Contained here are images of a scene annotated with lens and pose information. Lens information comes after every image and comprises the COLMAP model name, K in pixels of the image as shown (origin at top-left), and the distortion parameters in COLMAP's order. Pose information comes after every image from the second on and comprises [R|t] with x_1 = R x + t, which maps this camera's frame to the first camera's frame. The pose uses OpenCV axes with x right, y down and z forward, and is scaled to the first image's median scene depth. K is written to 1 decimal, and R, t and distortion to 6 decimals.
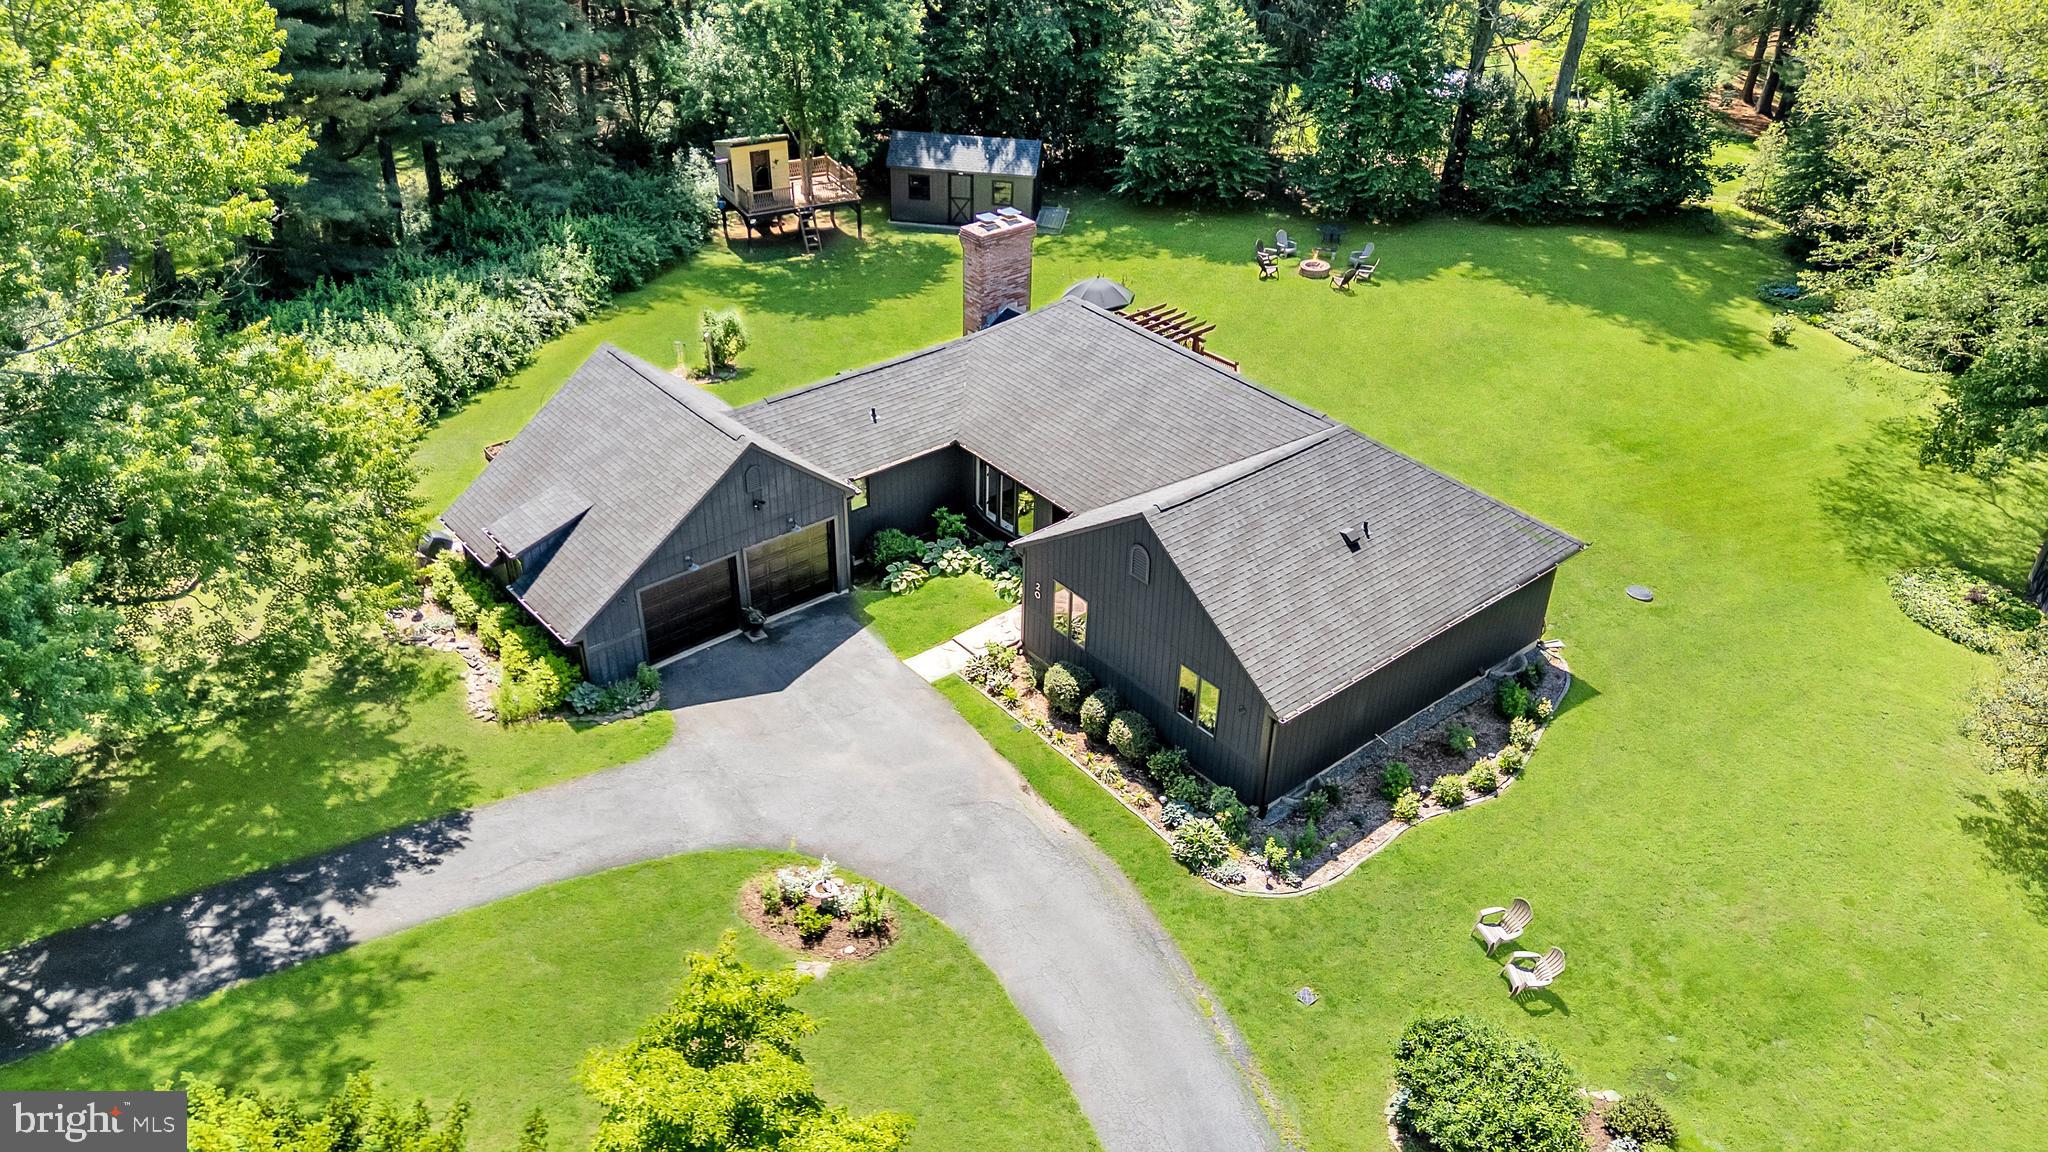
lens RADIAL K [[1510.7, 0, 1011.7], [0, 1510.7, 576.3], [0, 0, 1]] dist [0.083827, -0.094872]
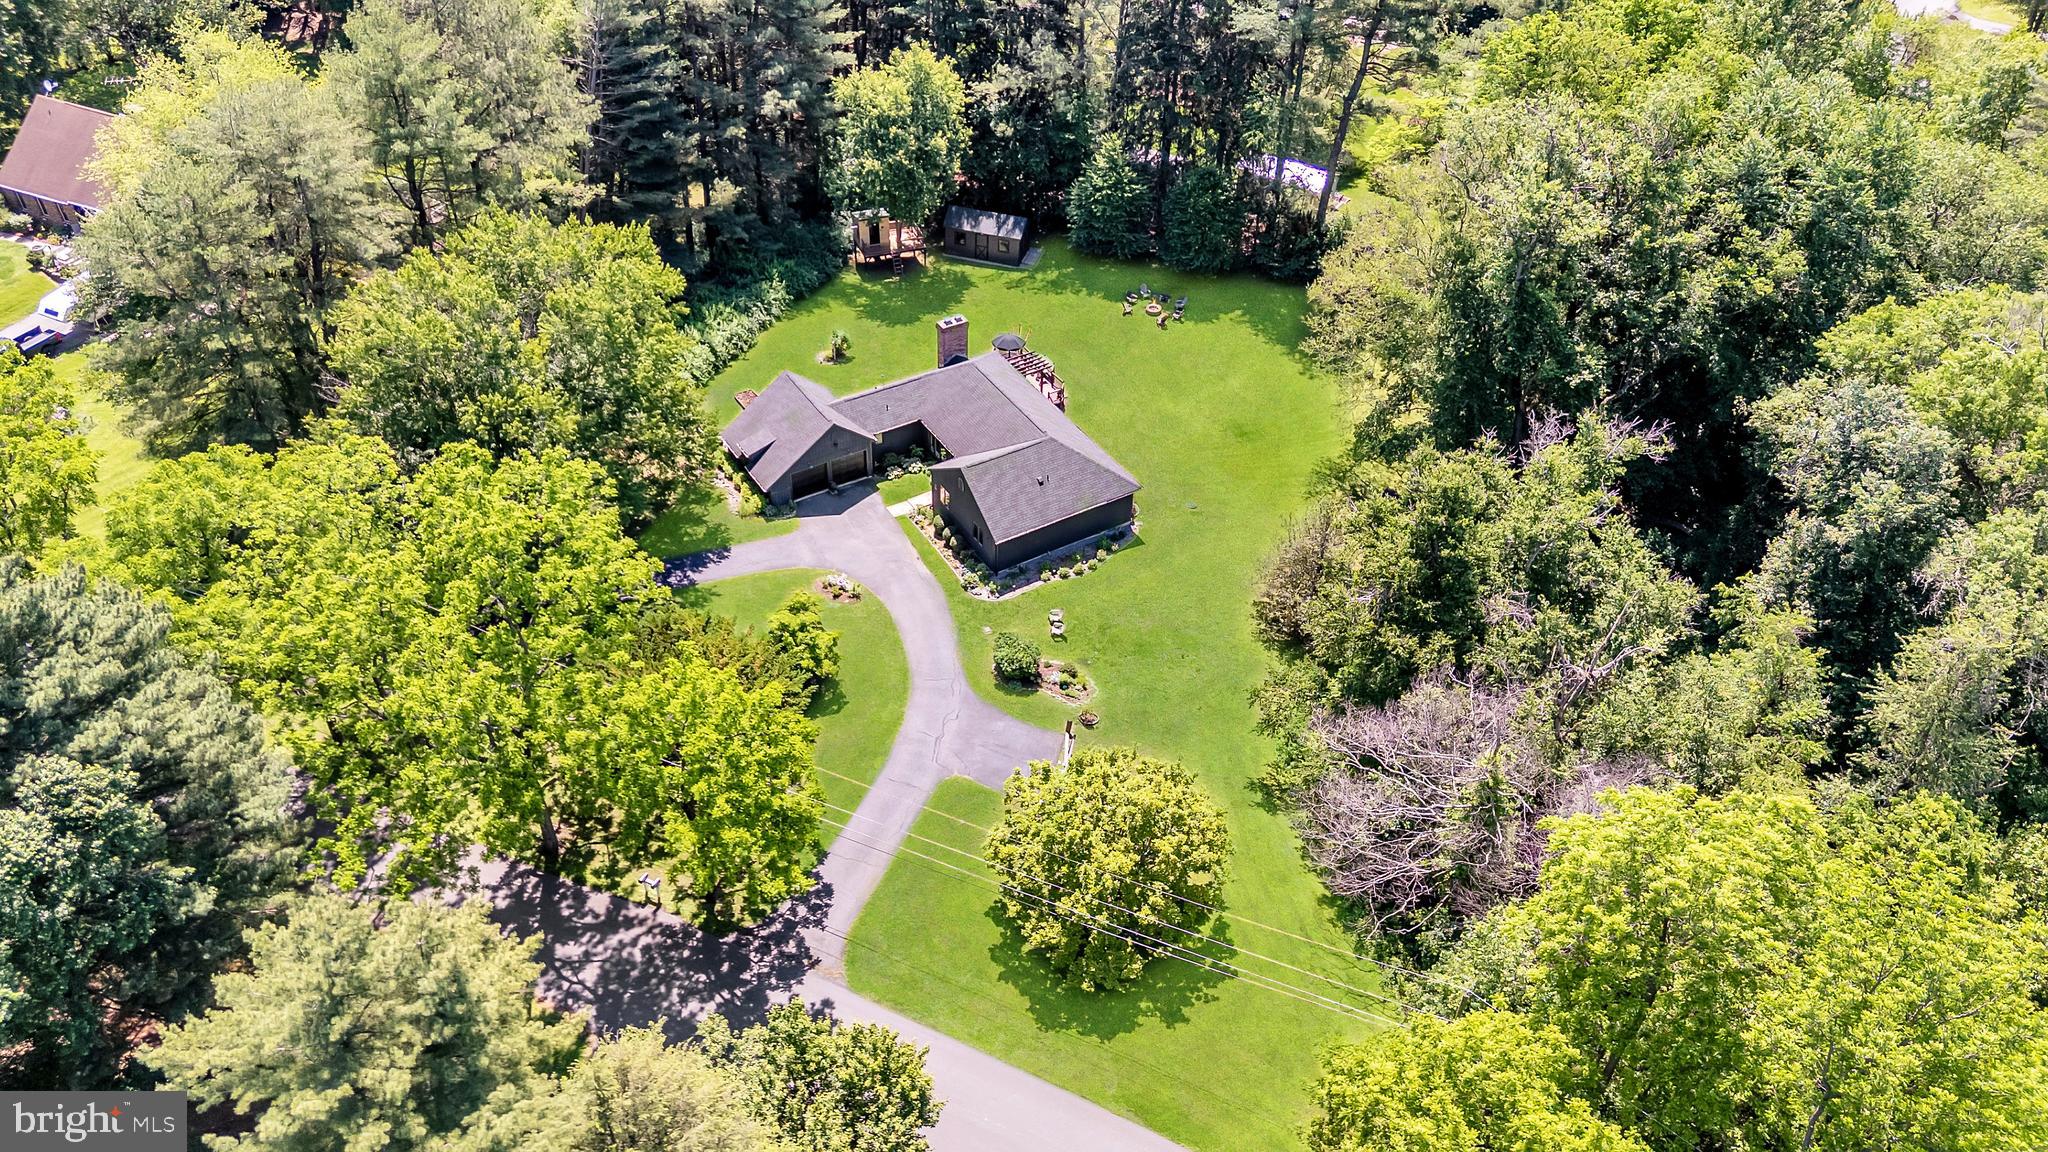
lens RADIAL K [[1510.7, 0, 1011.7], [0, 1510.7, 576.3], [0, 0, 1]] dist [0.083827, -0.094872]
pose [[0.989455, 0.098491, -0.106203, 0.404319], [-0.082842, 0.986272, 0.142844, -0.204100], [0.118814, -0.132540, 0.984031, -1.474762]]
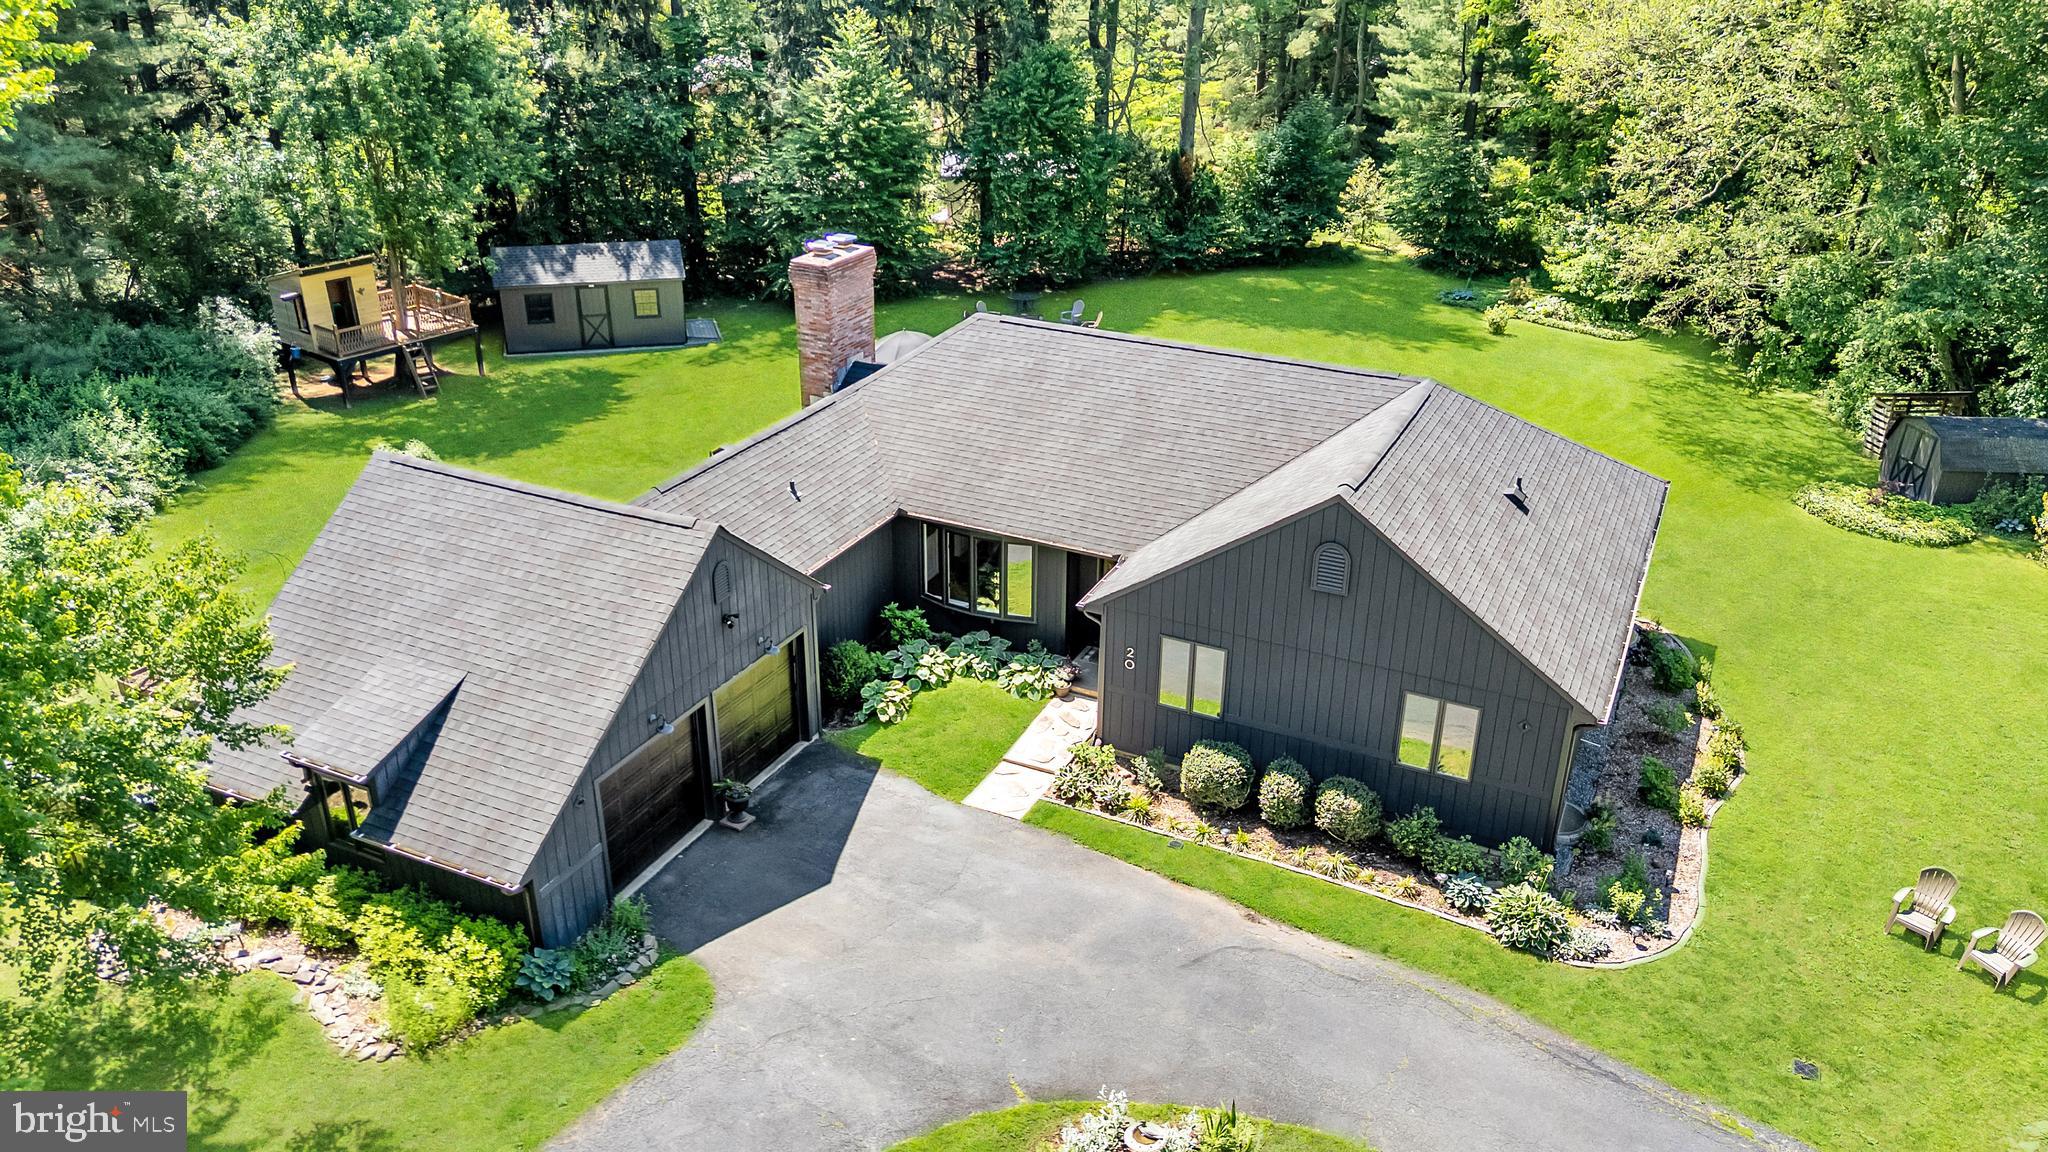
lens RADIAL K [[1510.7, 0, 1011.7], [0, 1510.7, 576.3], [0, 0, 1]] dist [0.083827, -0.094872]
pose [[0.912437, -0.184719, 0.365153, -0.265523], [0.228984, 0.970014, -0.081482, 0.015552], [-0.339153, 0.157961, 0.927375, 0.296360]]
